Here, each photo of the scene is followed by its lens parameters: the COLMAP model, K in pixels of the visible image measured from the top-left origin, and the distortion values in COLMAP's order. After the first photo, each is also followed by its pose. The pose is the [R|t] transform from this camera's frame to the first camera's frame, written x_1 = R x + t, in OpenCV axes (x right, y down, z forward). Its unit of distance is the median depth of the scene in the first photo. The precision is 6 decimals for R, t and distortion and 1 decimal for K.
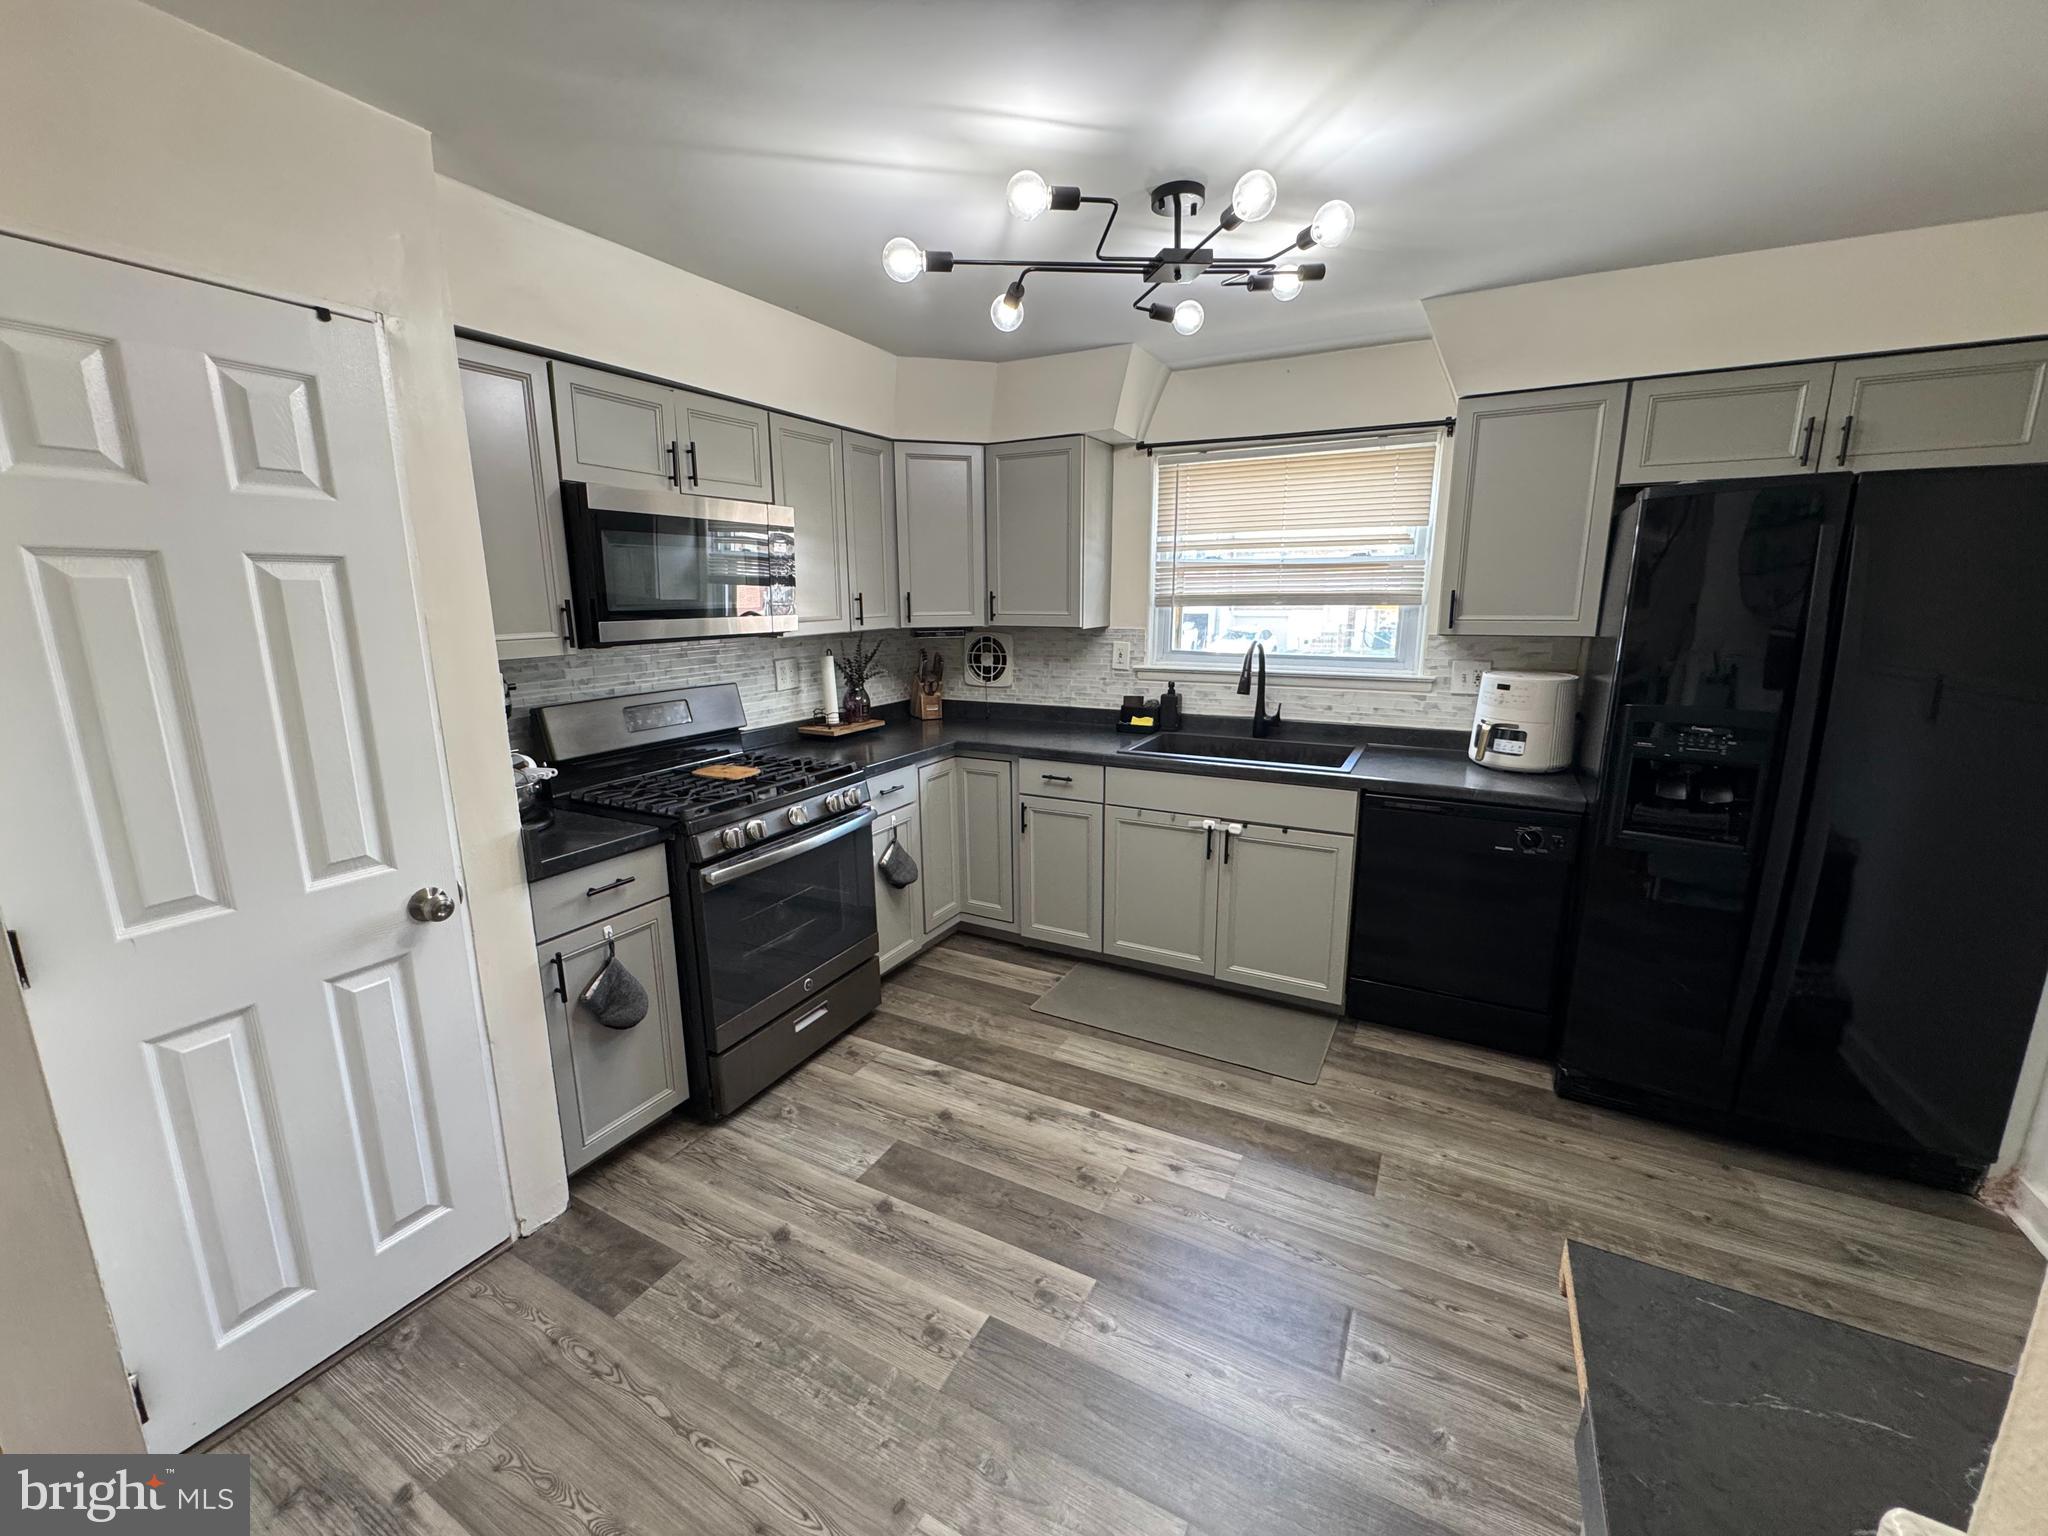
lens RADIAL K [[824.0, 0, 1021.7], [0, 824.0, 757.7], [0, 0, 1]] dist [-0.000234, -0.000309]
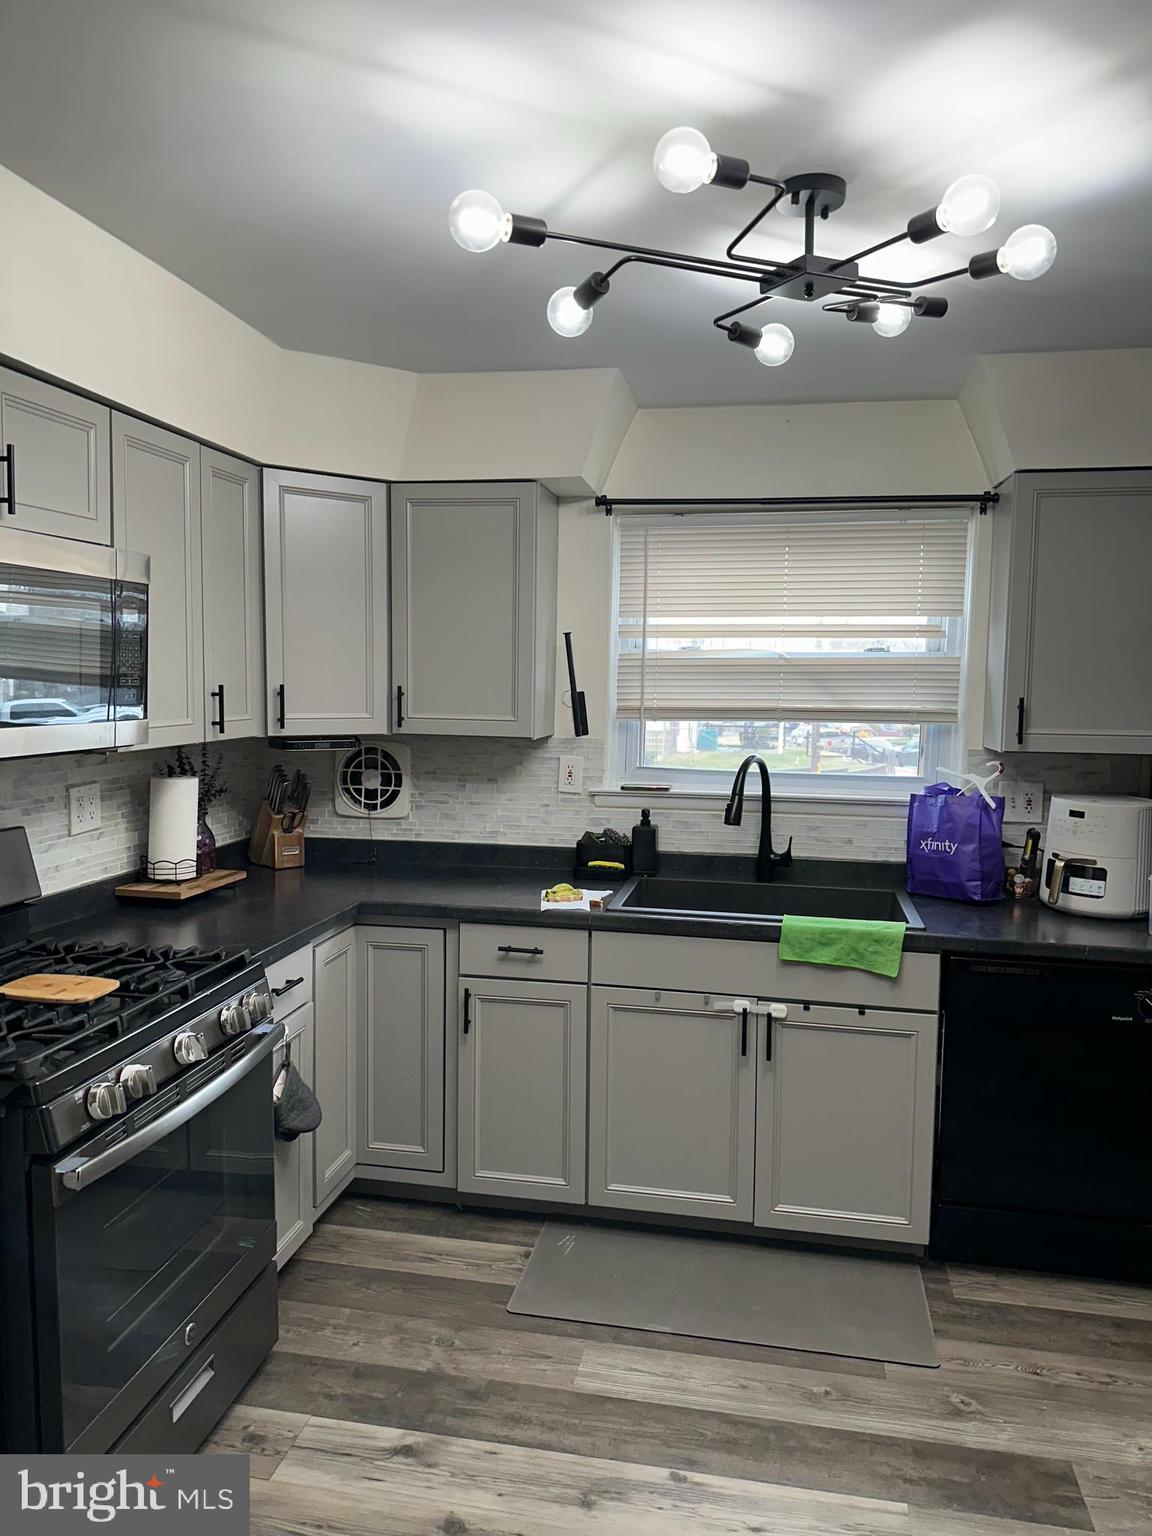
lens RADIAL K [[1085.3, 0, 573.6], [0, 1085.3, 764.5], [0, 0, 1]] dist [0.047204, -0.044395]
pose [[0.954832, -0.003888, 0.297121, -0.206883], [0.038200, 0.993224, -0.109762, -0.032881], [-0.294681, 0.116154, 0.948510, 0.103536]]
